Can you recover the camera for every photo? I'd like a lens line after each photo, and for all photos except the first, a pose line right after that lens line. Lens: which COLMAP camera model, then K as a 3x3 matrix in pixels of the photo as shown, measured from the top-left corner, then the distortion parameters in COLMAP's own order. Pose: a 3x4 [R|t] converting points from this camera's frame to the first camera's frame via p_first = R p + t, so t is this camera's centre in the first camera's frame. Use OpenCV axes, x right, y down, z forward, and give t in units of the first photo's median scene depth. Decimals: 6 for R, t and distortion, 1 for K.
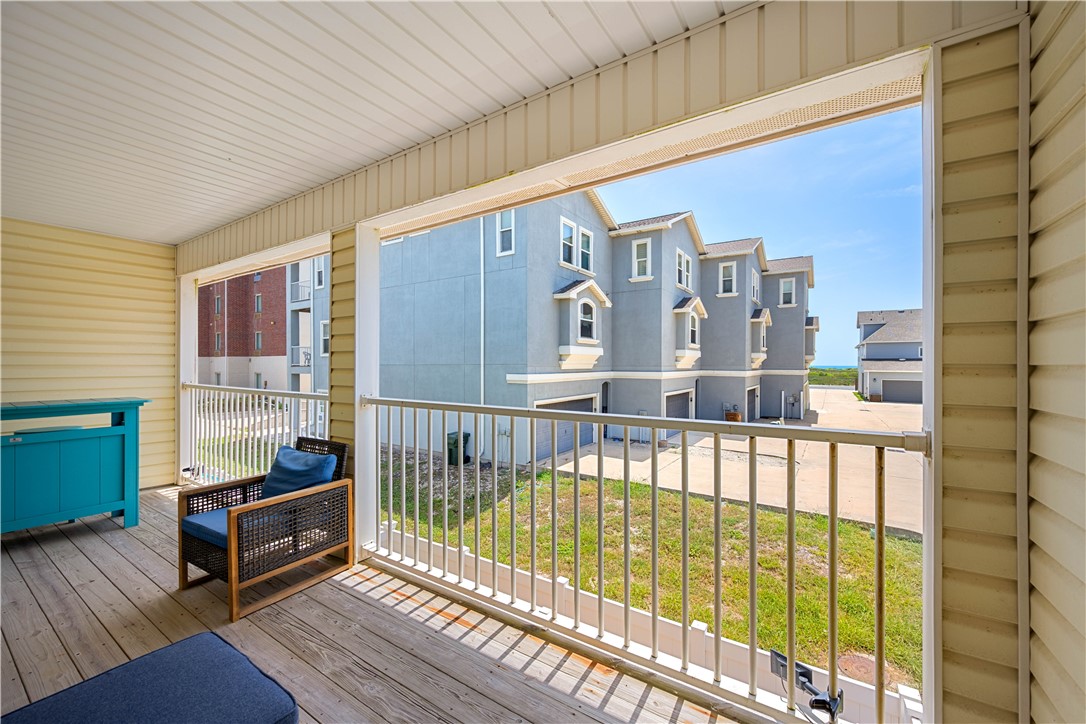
lens RADIAL K [[432.7, 0, 547.2], [0, 432.7, 364.9], [0, 0, 1]] dist [-0.000737, 0.001188]
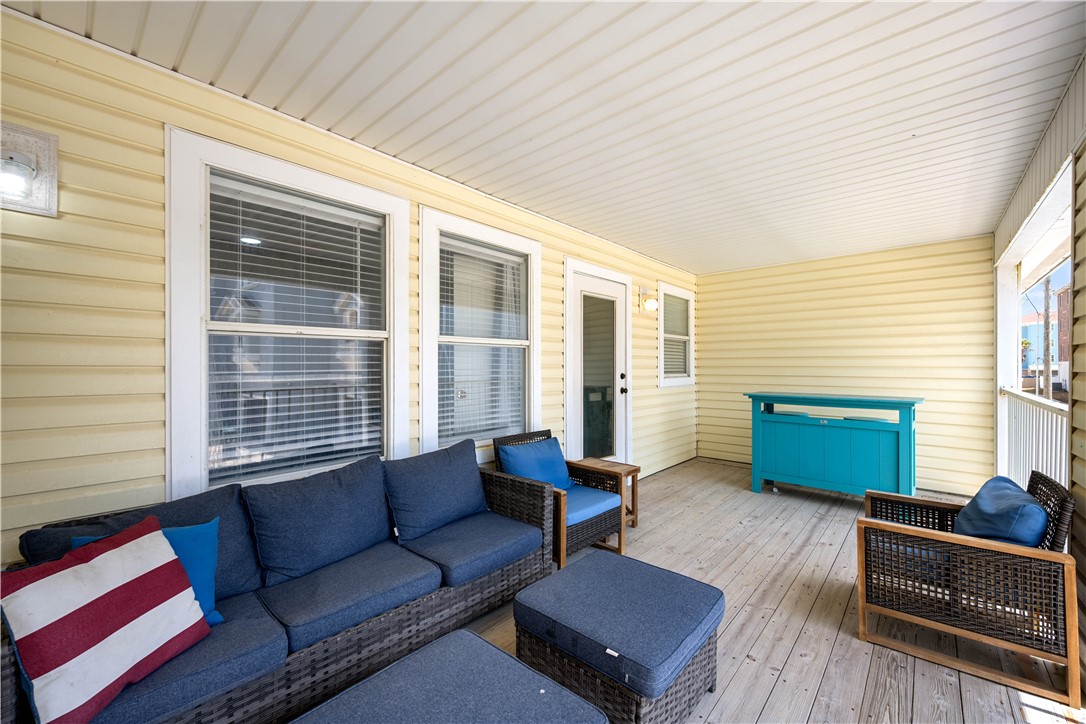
lens RADIAL K [[432.7, 0, 550.9], [0, 432.7, 363.0], [0, 0, 1]] dist [-0.000737, 0.001188]
pose [[-0.139569, -0.006163, -0.990193, 0.249969], [0.000446, 0.999980, -0.006287, -0.002572], [0.990212, -0.001319, -0.139564, 0.377771]]
